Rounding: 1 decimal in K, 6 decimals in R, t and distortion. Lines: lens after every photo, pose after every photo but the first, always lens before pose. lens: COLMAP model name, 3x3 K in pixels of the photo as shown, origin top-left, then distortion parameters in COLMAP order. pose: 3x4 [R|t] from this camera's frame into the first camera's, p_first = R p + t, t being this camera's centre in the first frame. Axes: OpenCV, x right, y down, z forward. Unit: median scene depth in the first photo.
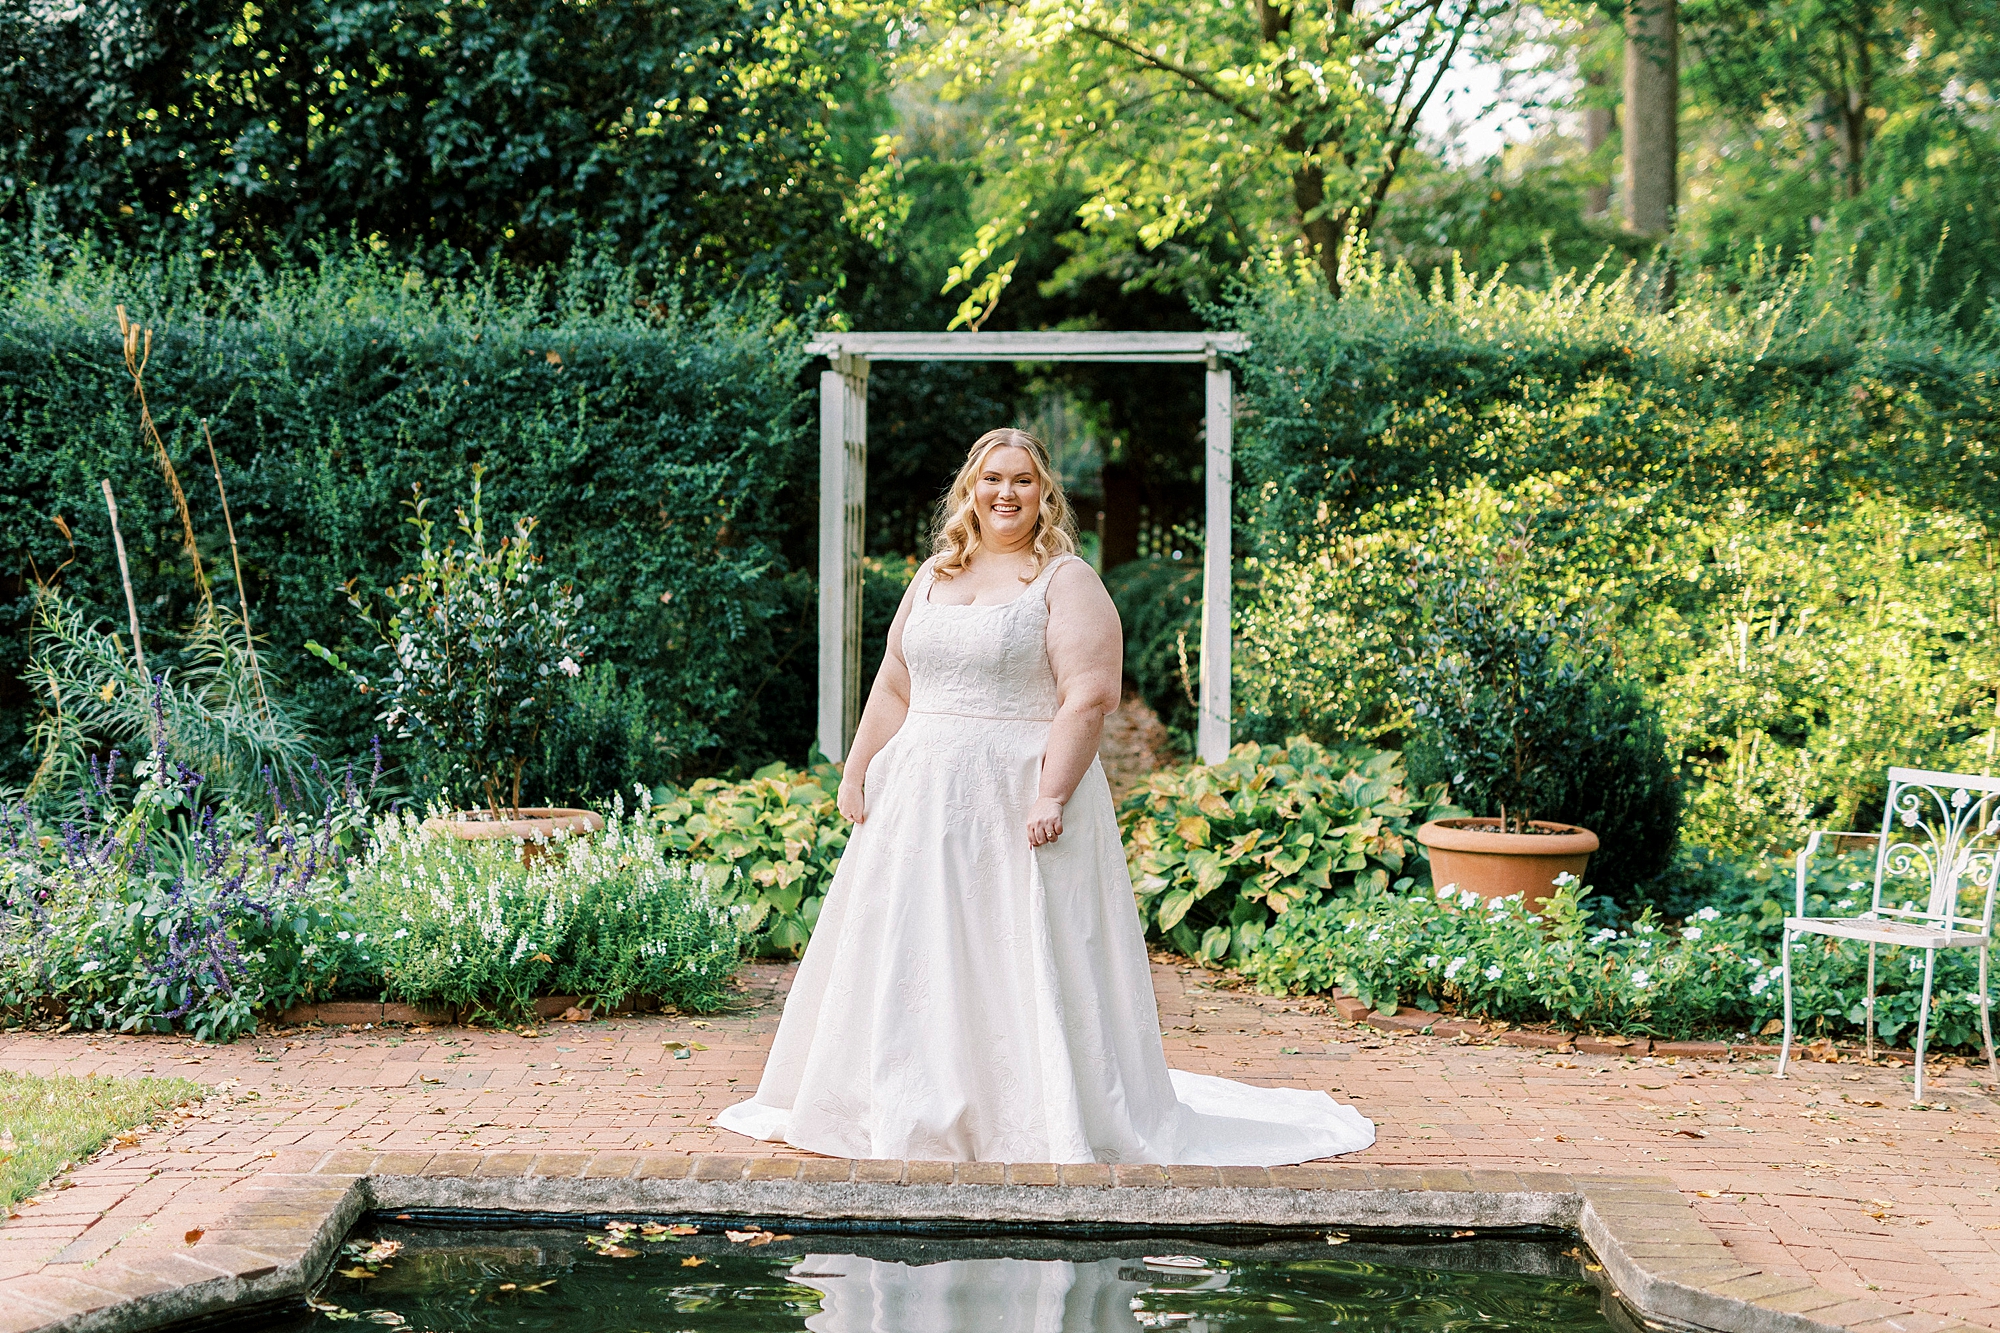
lens RADIAL K [[3083.0, 0, 1002.3], [0, 3083.0, 578.4], [0, 0, 1]] dist [0.001639, 0.006397]
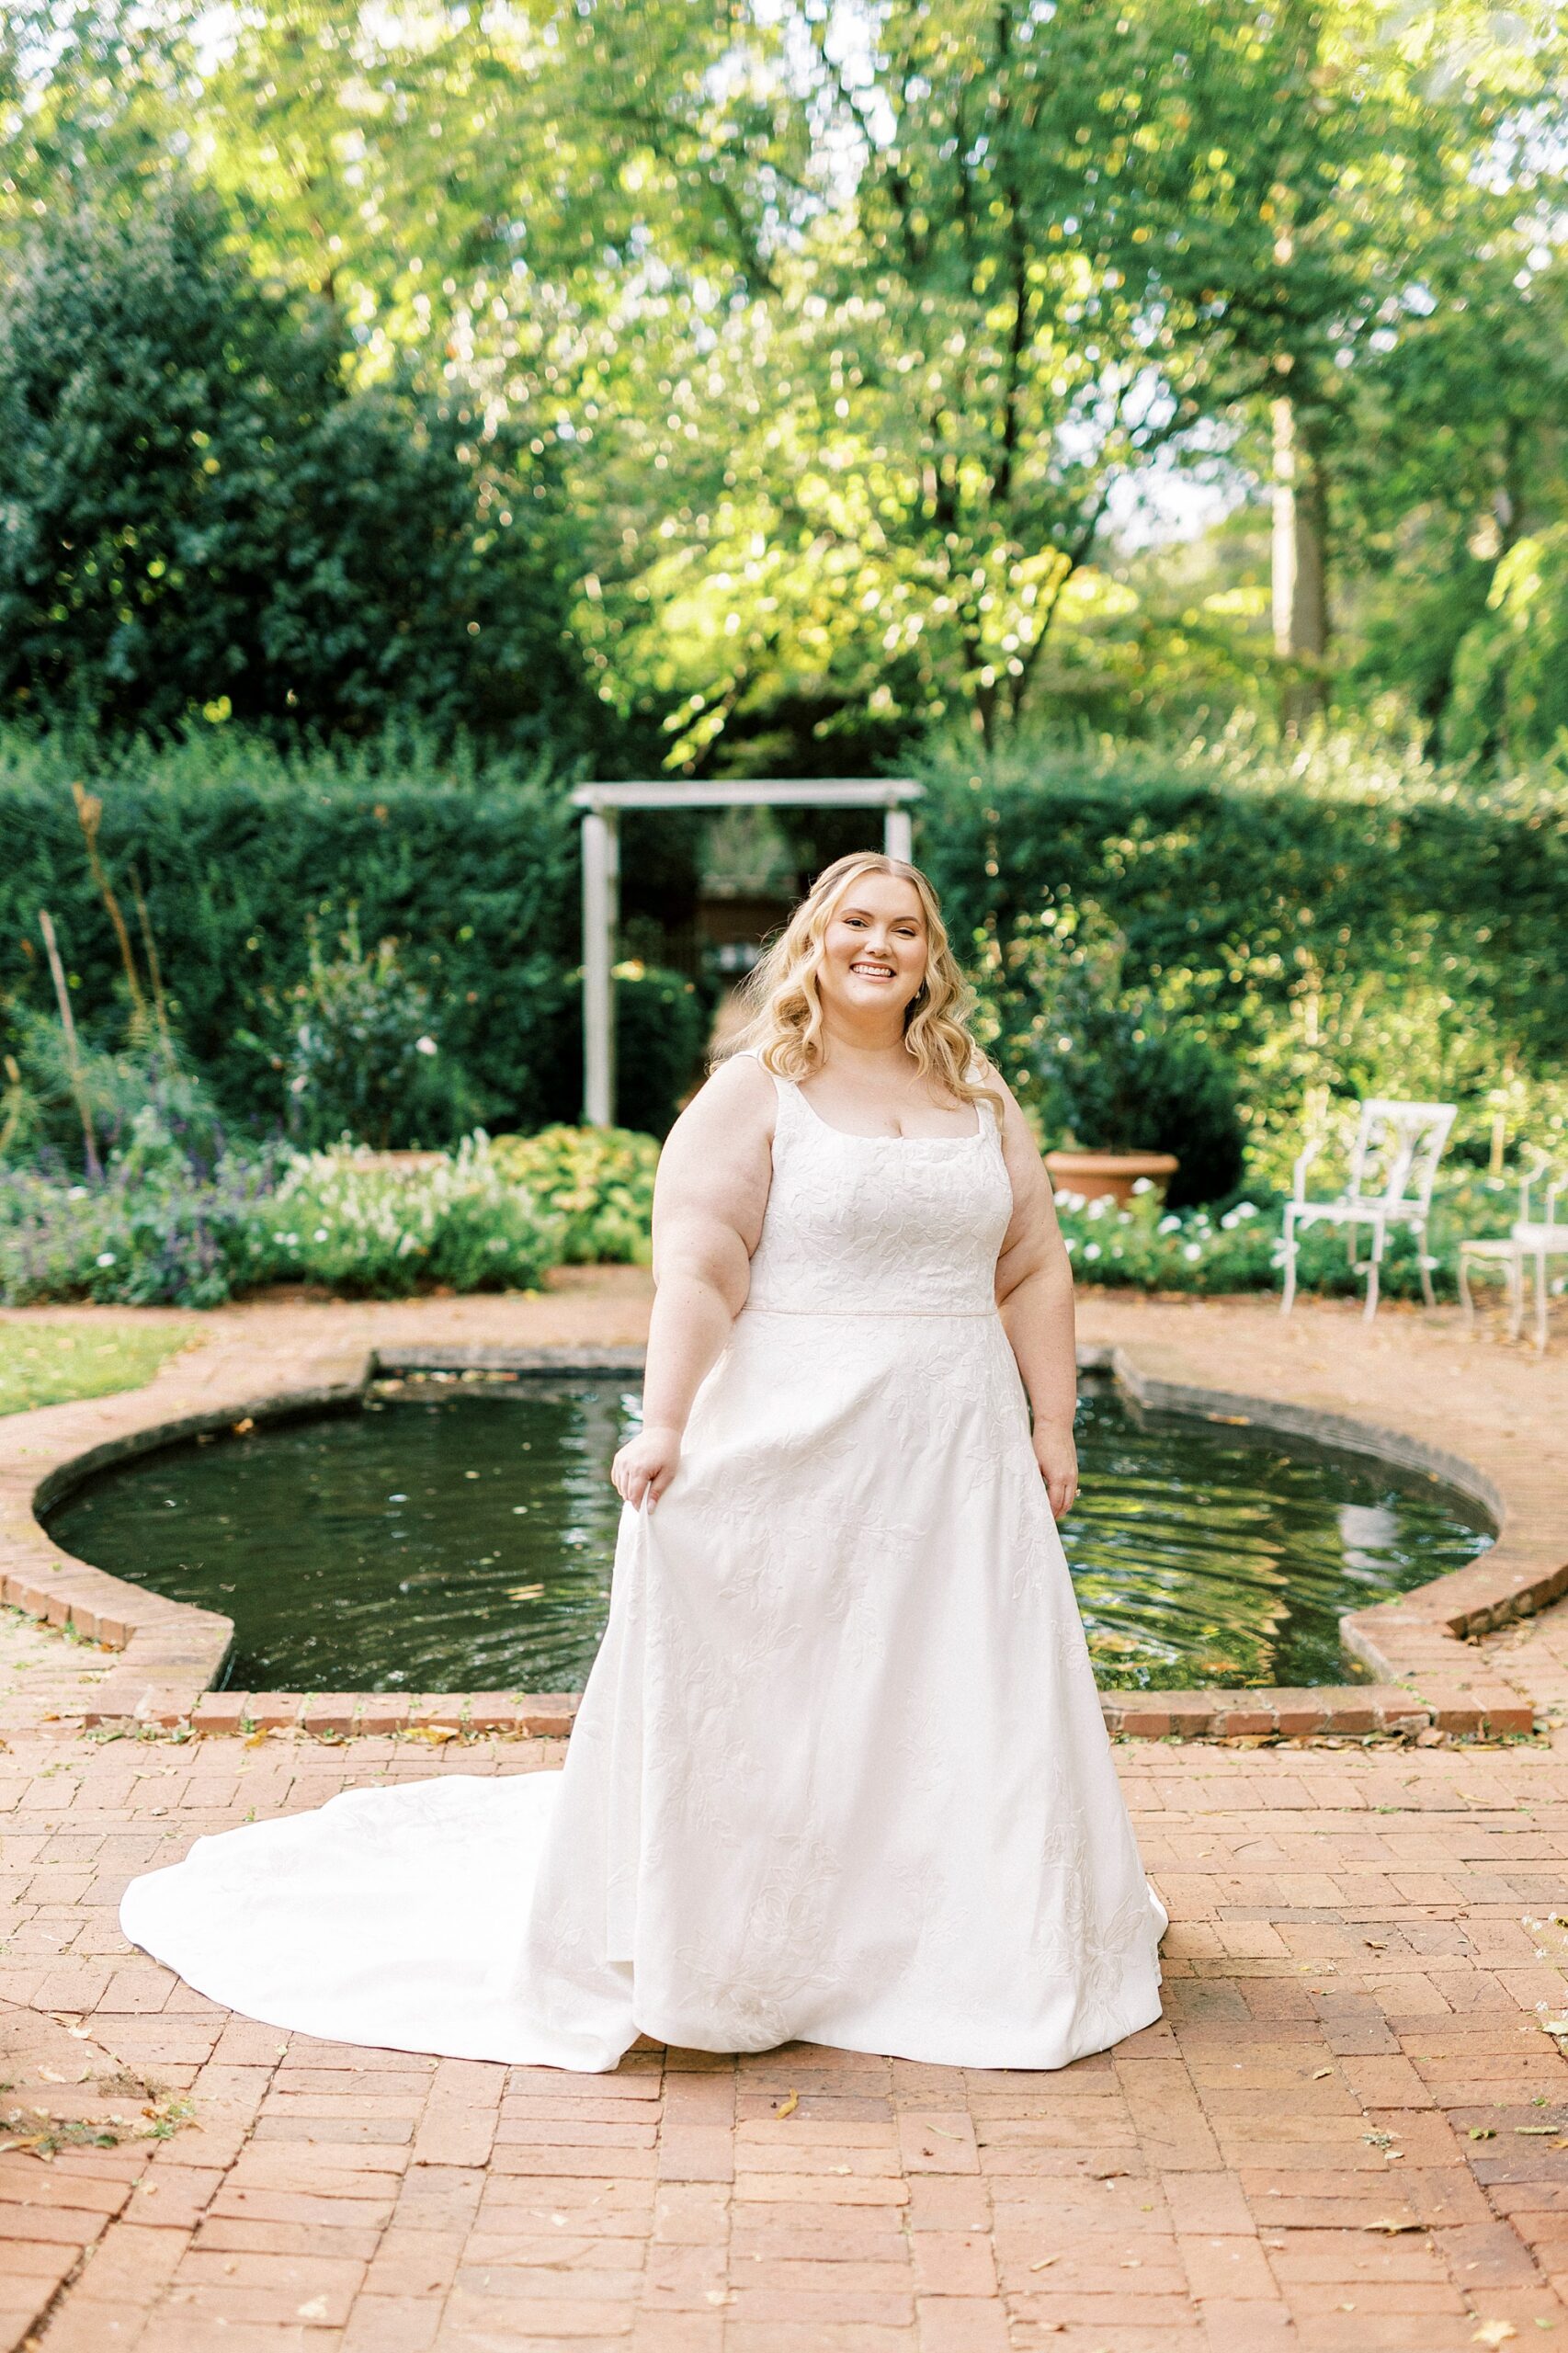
lens RADIAL K [[3563.6, 0, 790.1], [0, 3563.6, 1177.4], [0, 0, 1]] dist [0.011417, 0.014646]
pose [[0.999310, -0.015390, 0.033793, -0.031038], [0.013529, 0.998414, 0.054640, 0.001996], [-0.034580, -0.054145, 0.997934, -0.566305]]
